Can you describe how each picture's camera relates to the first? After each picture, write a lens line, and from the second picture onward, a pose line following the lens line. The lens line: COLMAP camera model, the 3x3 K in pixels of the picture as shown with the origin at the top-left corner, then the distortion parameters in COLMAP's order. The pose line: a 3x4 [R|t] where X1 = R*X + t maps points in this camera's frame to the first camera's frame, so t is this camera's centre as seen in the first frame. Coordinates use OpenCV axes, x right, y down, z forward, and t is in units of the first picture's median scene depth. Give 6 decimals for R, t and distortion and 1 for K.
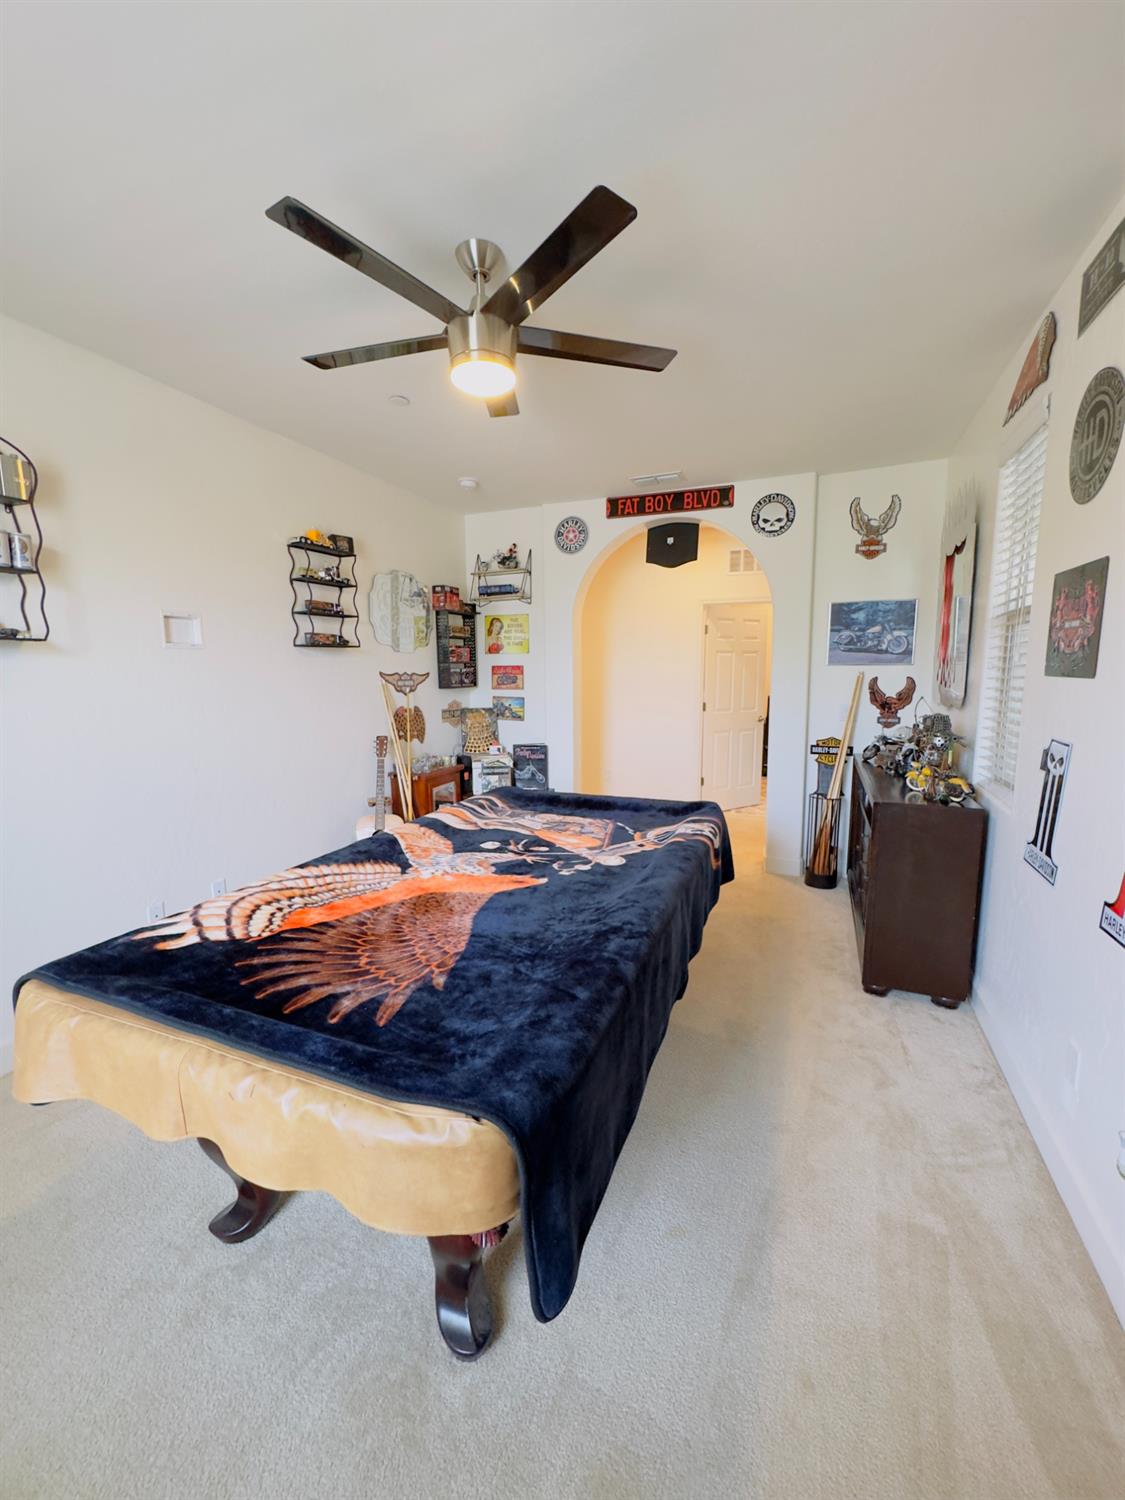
lens RADIAL K [[602.1, 0, 564.0], [0, 602.1, 746.4], [0, 0, 1]] dist [-0.002365, 0.000592]
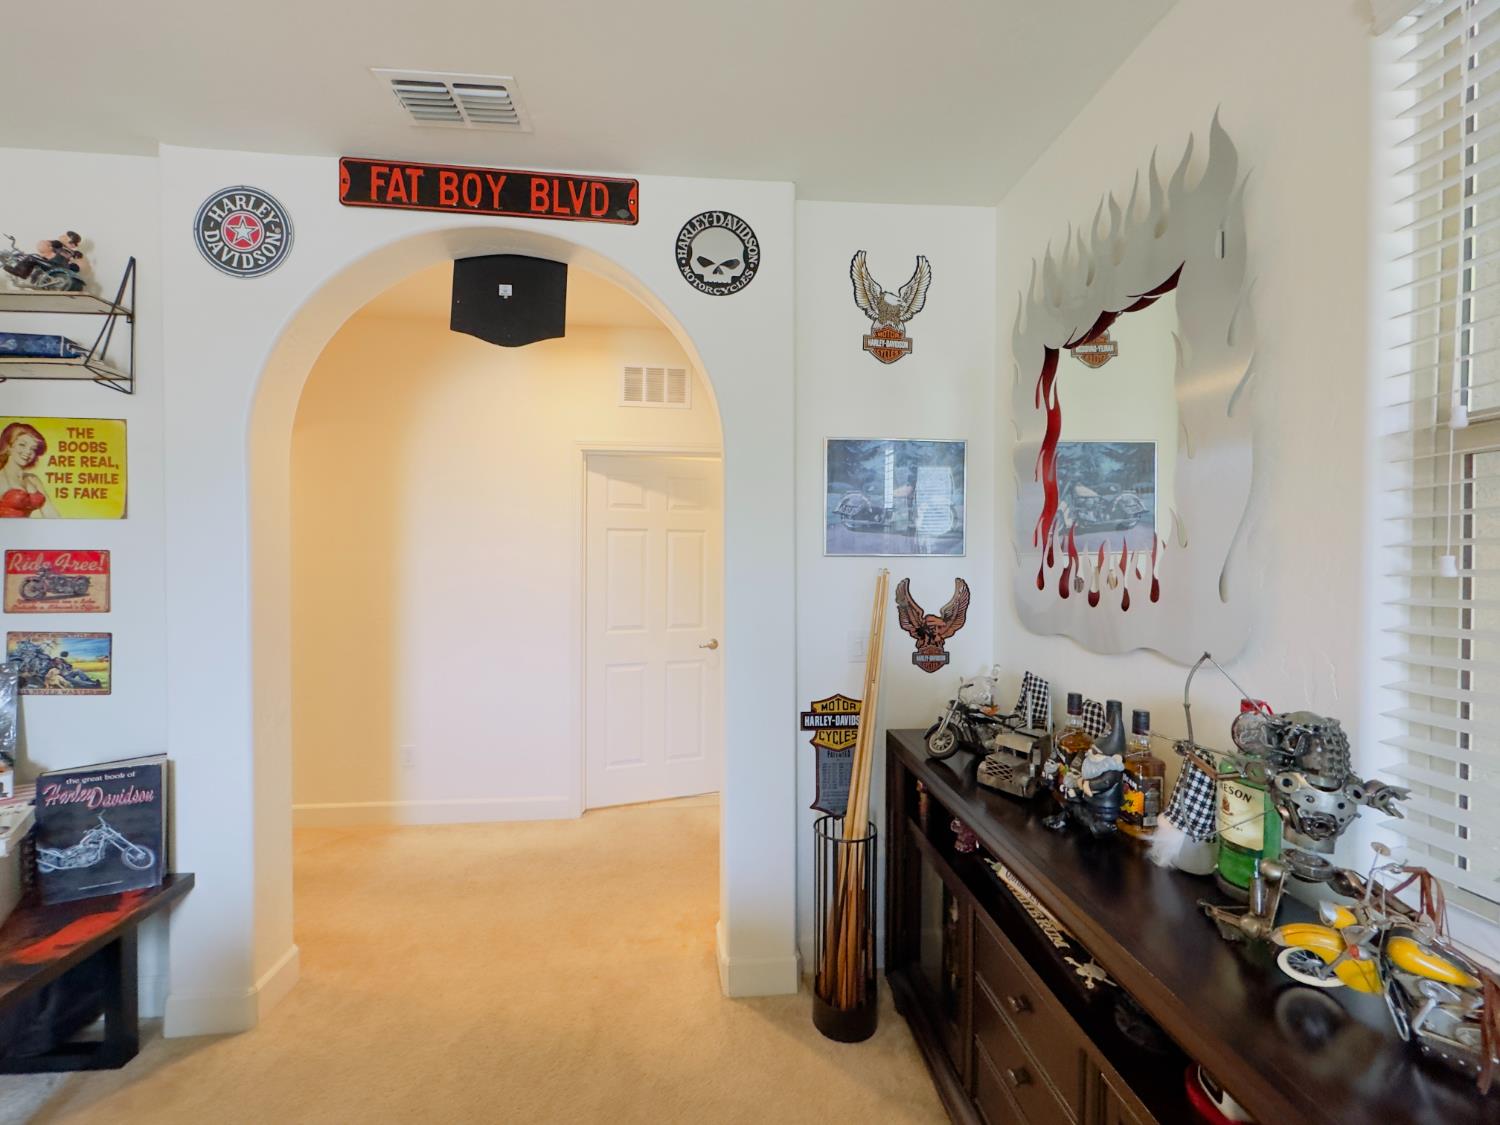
lens RADIAL K [[602.1, 0, 749.6], [0, 602.1, 559.8], [0, 0, 1]] dist [-0.002365, 0.000592]
pose [[0.883672, 0.001920, 0.468102, 0.134919], [0.052042, 0.993390, -0.102318, -0.080393], [-0.465204, 0.114776, 0.877731, 0.562039]]
